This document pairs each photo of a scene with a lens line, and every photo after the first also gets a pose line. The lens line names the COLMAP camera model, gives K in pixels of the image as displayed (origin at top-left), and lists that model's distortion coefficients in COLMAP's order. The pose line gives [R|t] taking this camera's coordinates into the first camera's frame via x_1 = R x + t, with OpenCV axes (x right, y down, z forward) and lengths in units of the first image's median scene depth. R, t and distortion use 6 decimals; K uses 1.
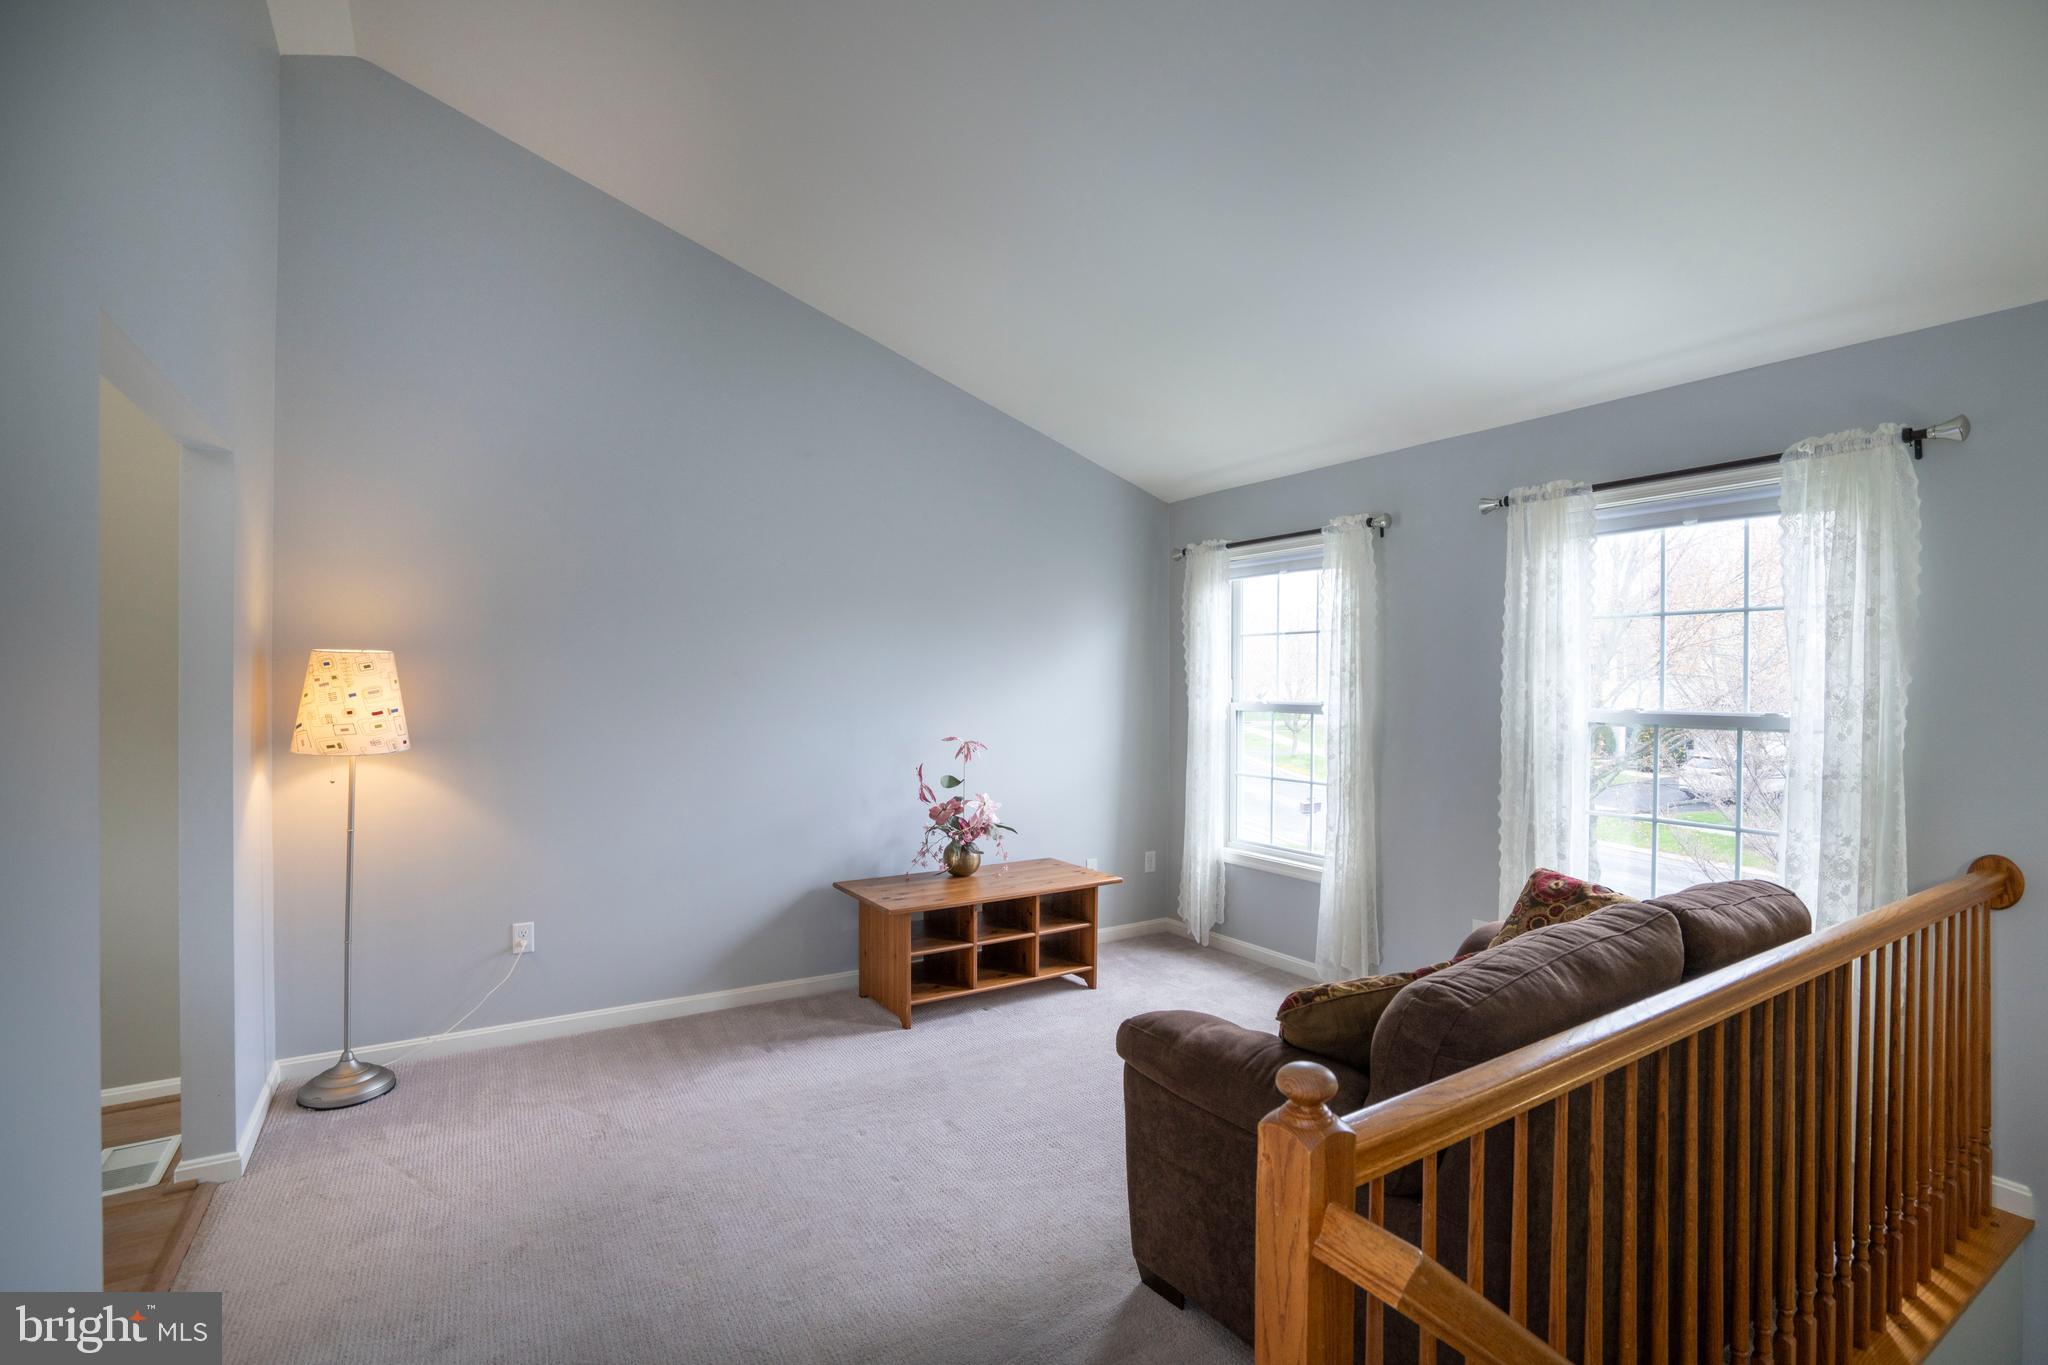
lens RADIAL K [[946.9, 0, 1041.4], [0, 946.9, 697.1], [0, 0, 1]] dist [-0.057057, 0.021543]
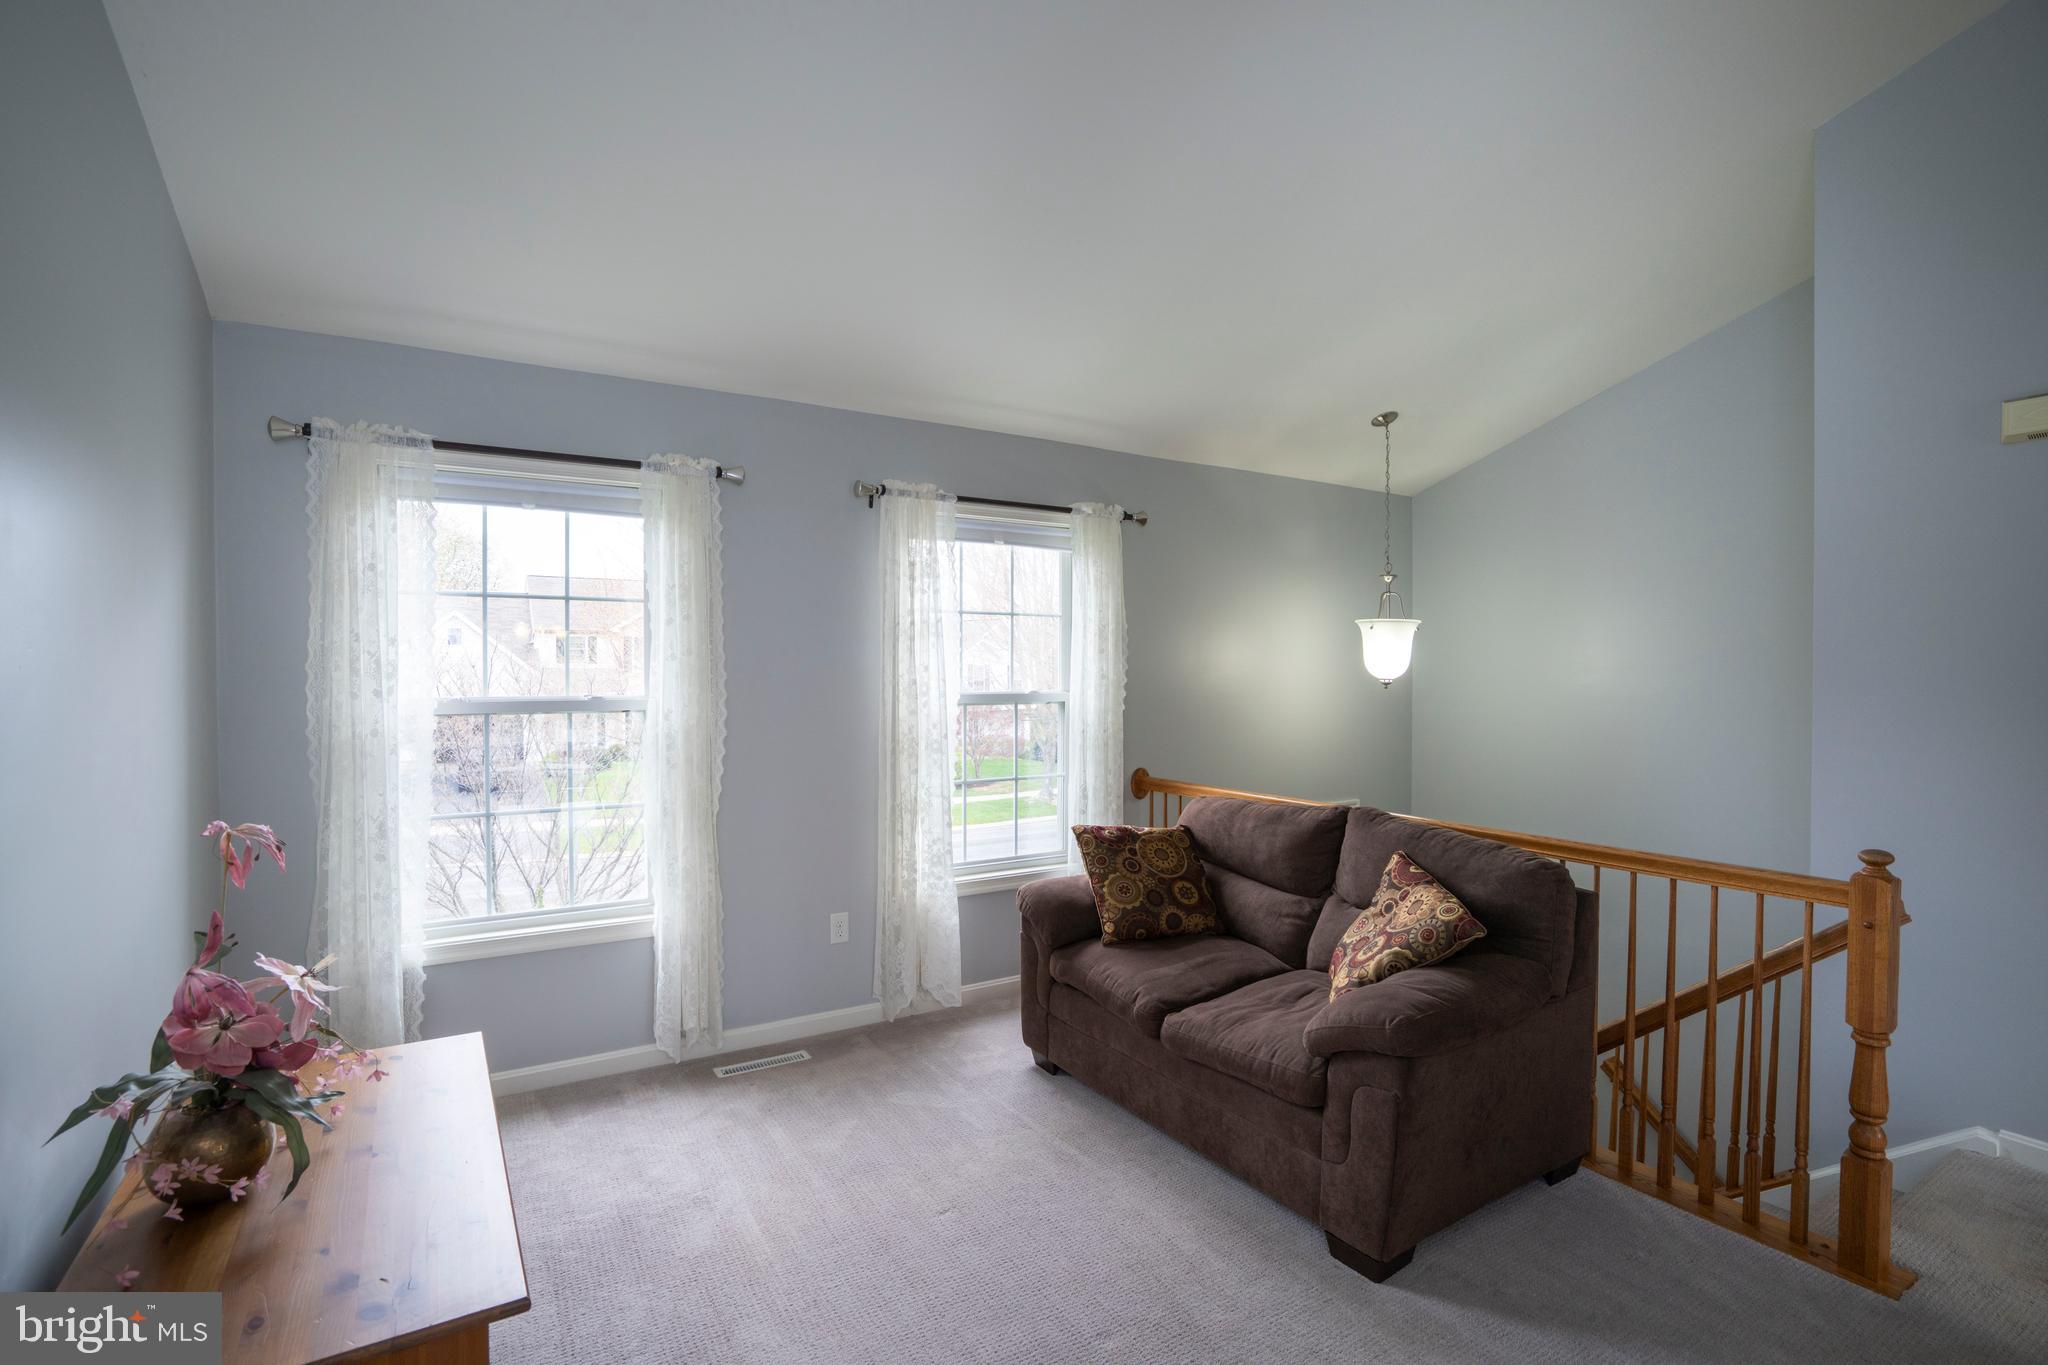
lens RADIAL K [[946.9, 0, 1037.4], [0, 946.9, 692.5], [0, 0, 1]] dist [-0.057057, 0.021543]
pose [[0.018499, -0.028088, 0.999434, -0.457755], [0.014227, 0.999512, 0.027827, -0.013954], [-0.999728, 0.013704, 0.018890, 0.703109]]
